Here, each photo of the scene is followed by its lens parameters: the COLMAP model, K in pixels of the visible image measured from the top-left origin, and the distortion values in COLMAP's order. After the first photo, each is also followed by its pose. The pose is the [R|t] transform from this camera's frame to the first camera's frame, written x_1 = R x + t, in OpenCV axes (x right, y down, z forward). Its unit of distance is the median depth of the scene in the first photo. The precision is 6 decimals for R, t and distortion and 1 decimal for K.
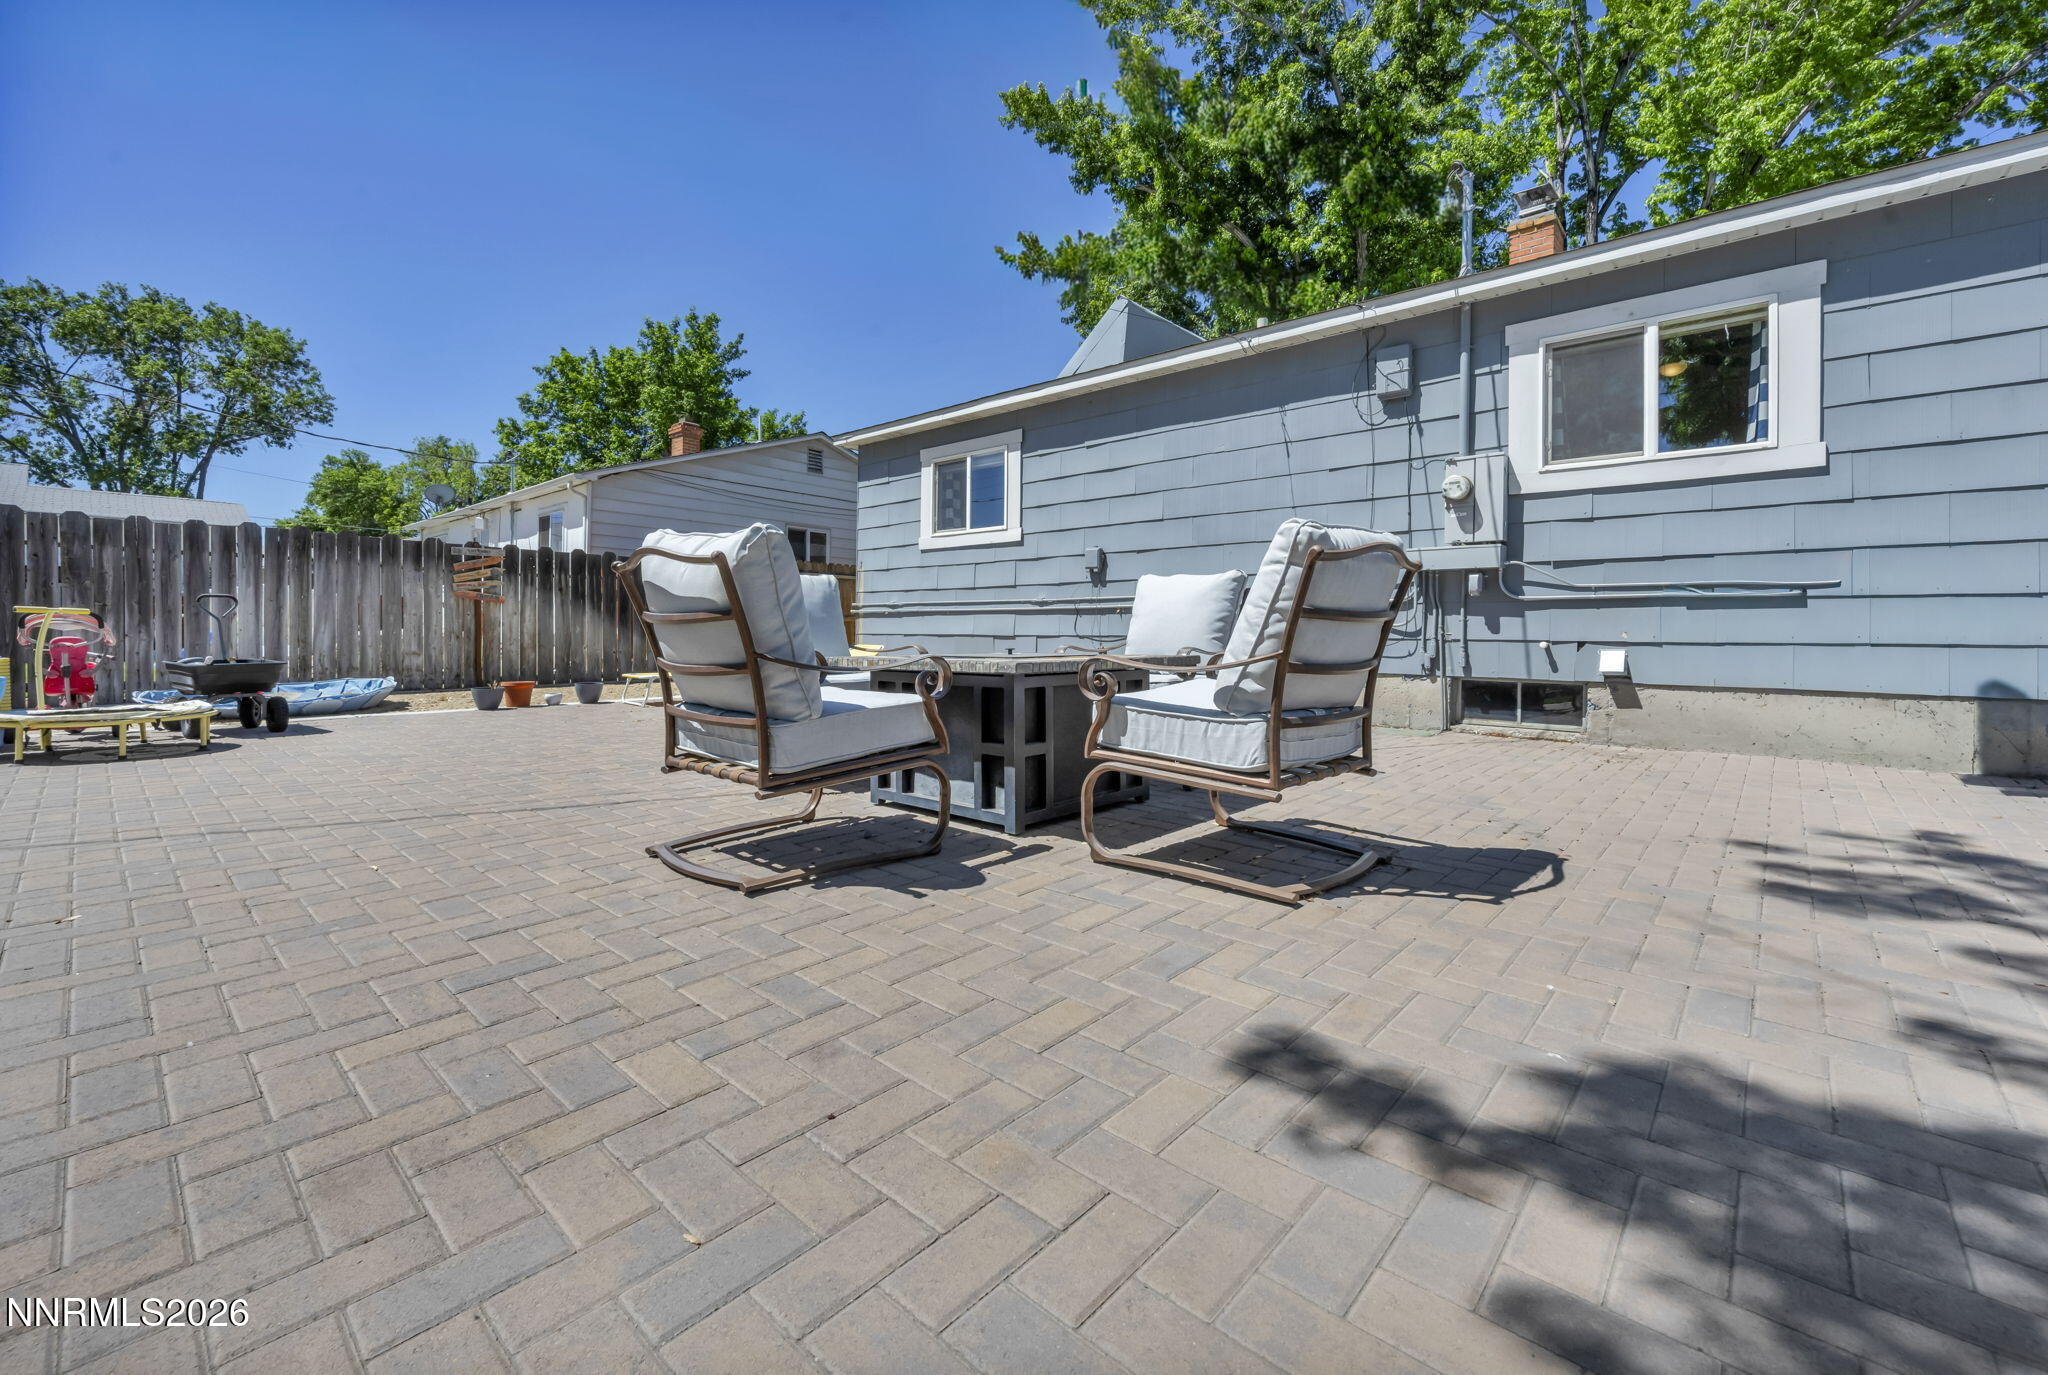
lens RADIAL K [[841.4, 0, 1004.6], [0, 841.4, 641.5], [0, 0, 1]] dist [0.000519, -0.000074]
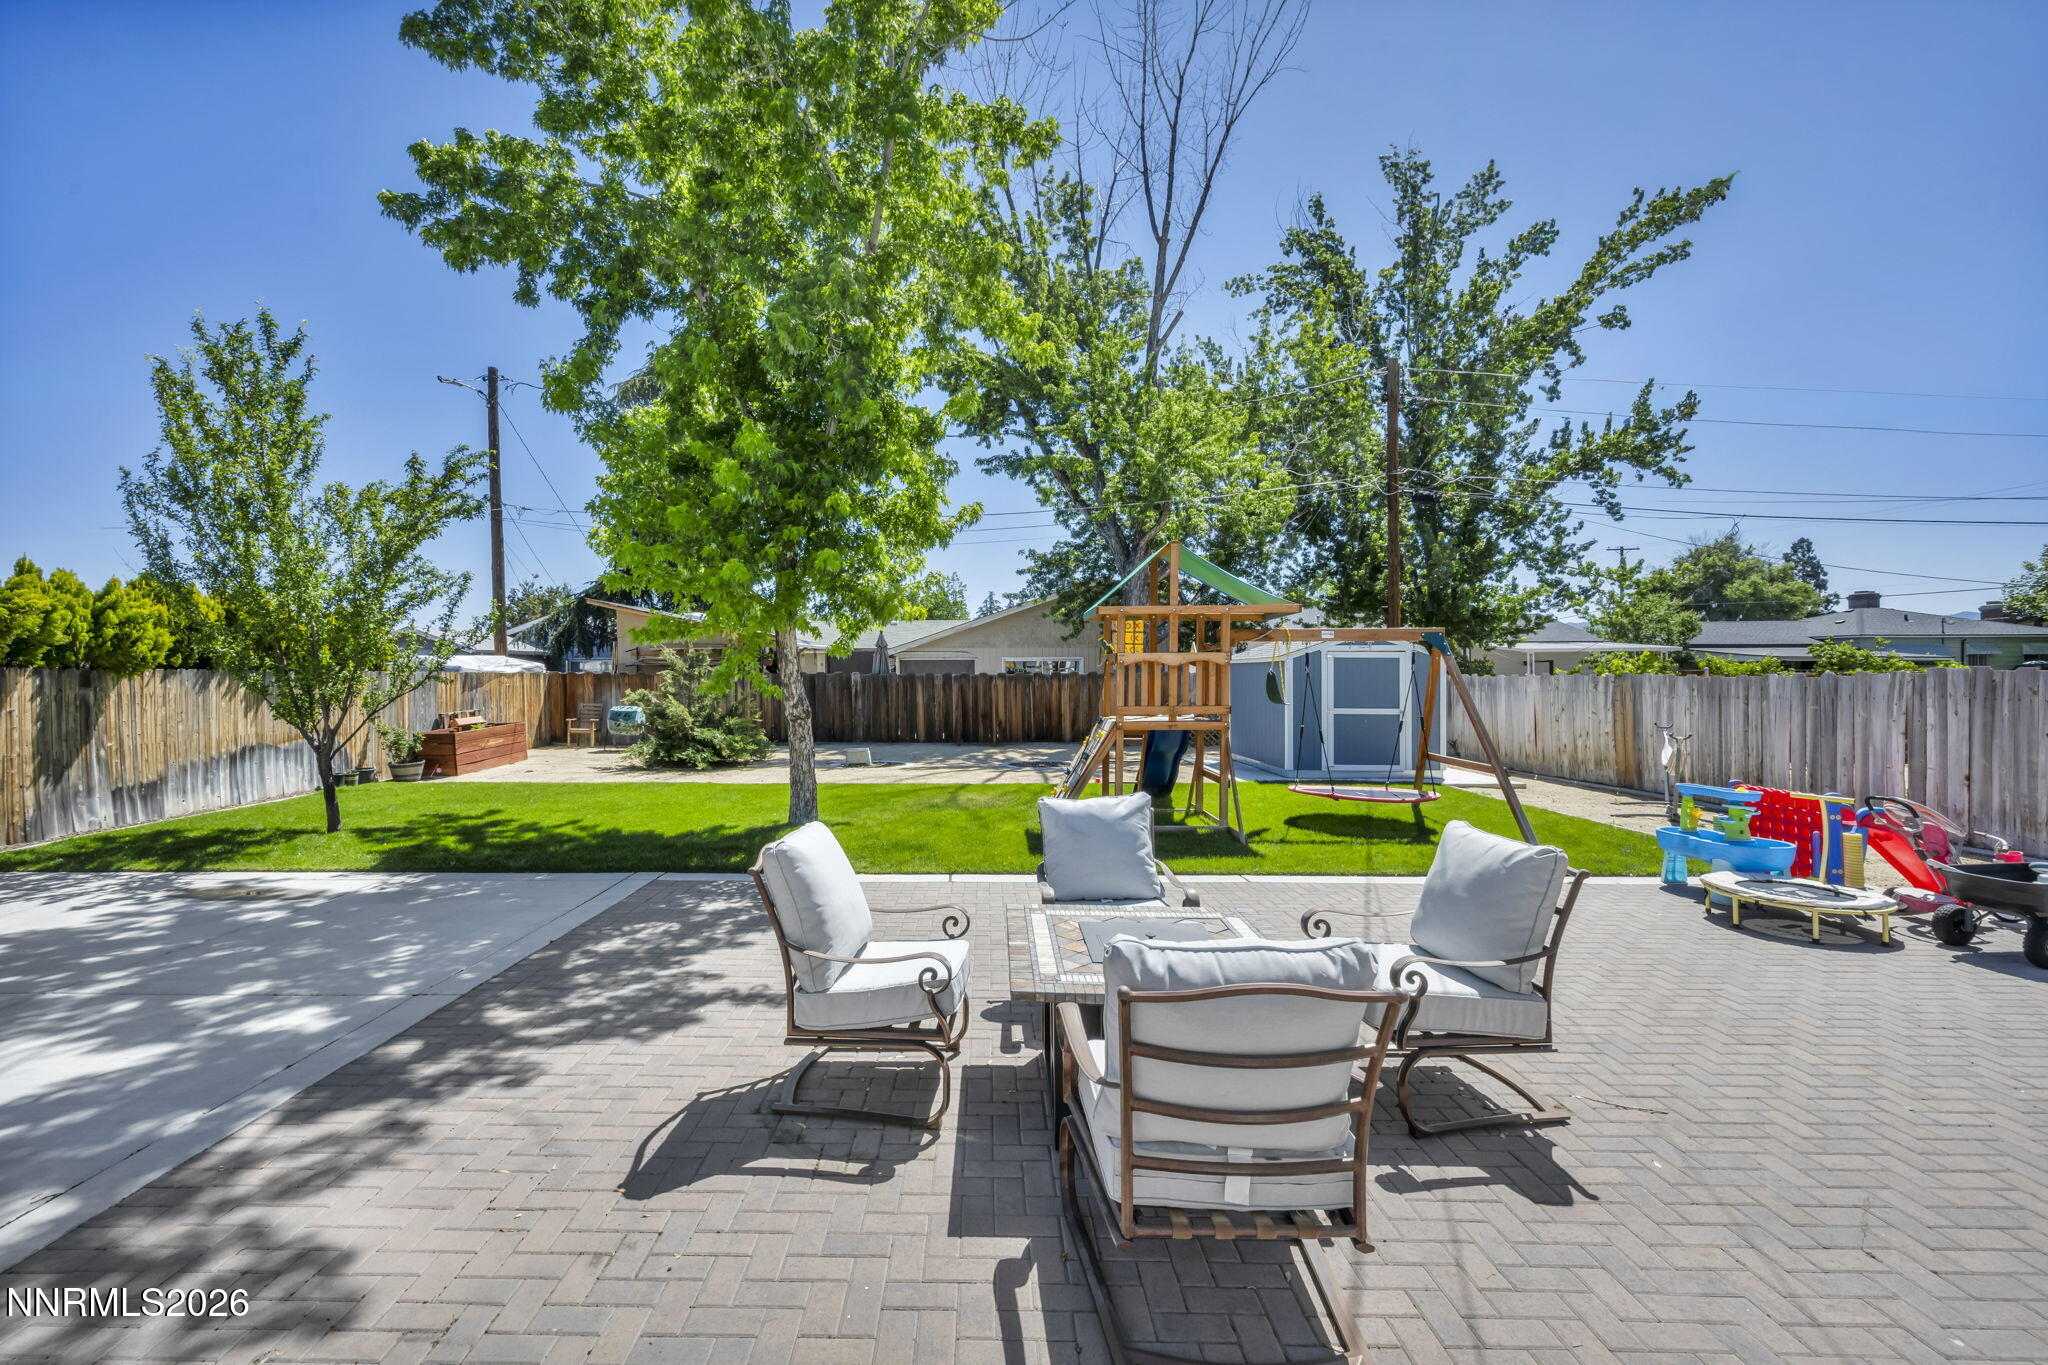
lens RADIAL K [[847.8, 0, 954.6], [0, 847.8, 649.6], [0, 0, 1]] dist [0.001589, 0.000257]
pose [[-0.756408, -0.022262, -0.653721, 0.342747], [-0.007363, 0.999647, -0.025523, -0.122036], [0.654059, -0.014492, -0.756305, 0.682646]]
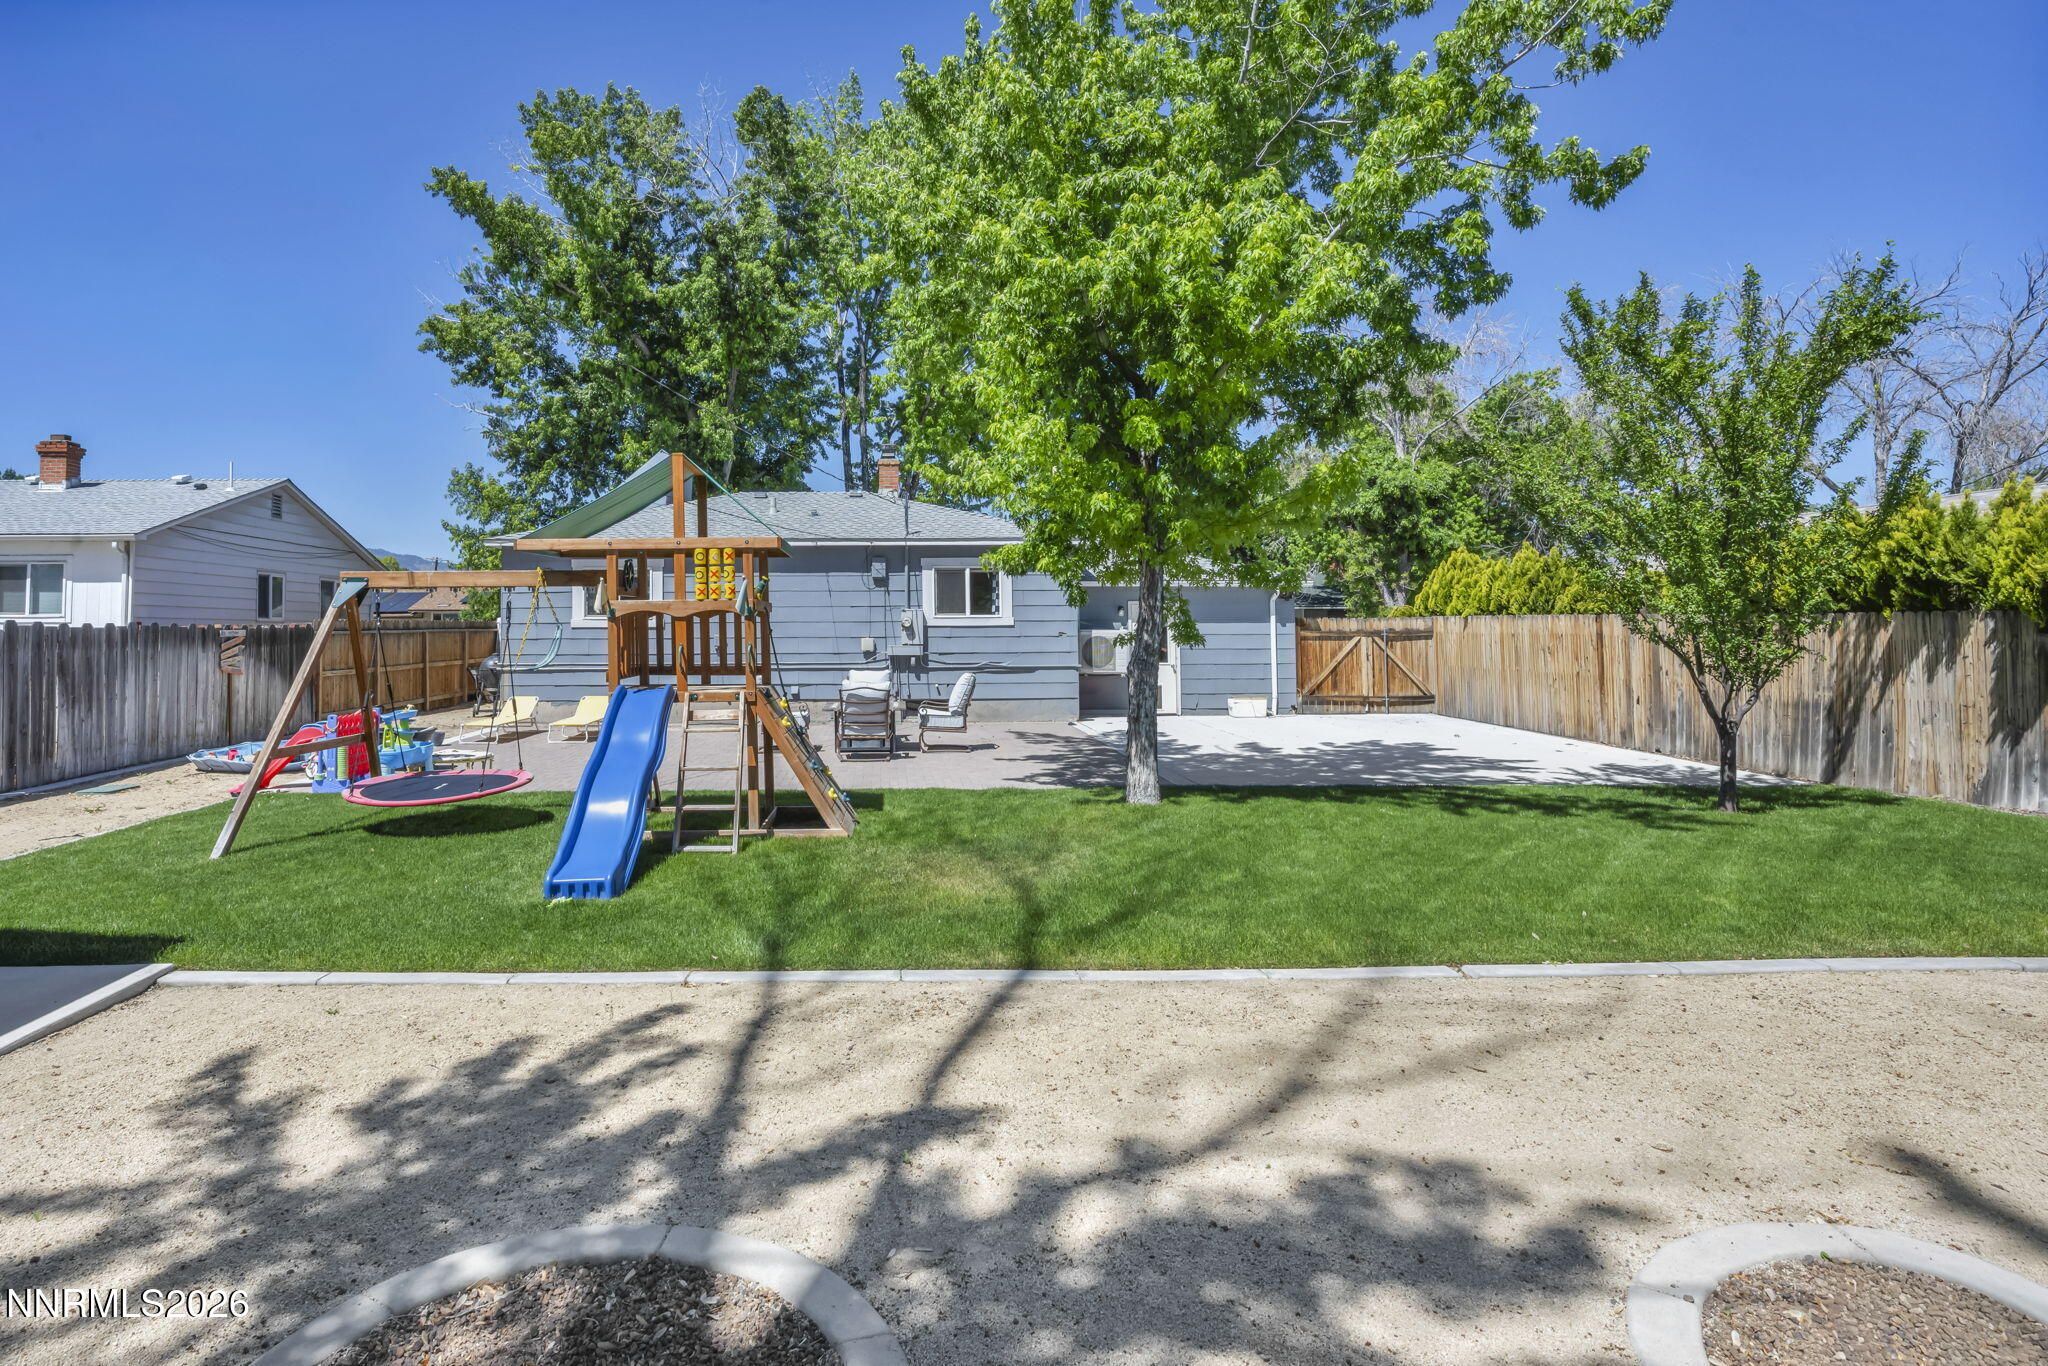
lens RADIAL K [[1093.1, 0, 920.6], [0, 1093.1, 594.9], [0, 0, 1]] dist [-0.001087, -0.001882]
pose [[0.711848, 0.011564, 0.702238, -1.211430], [0.015436, 0.999365, -0.032104, -0.114798], [-0.702164, 0.033693, 0.711218, -0.940654]]
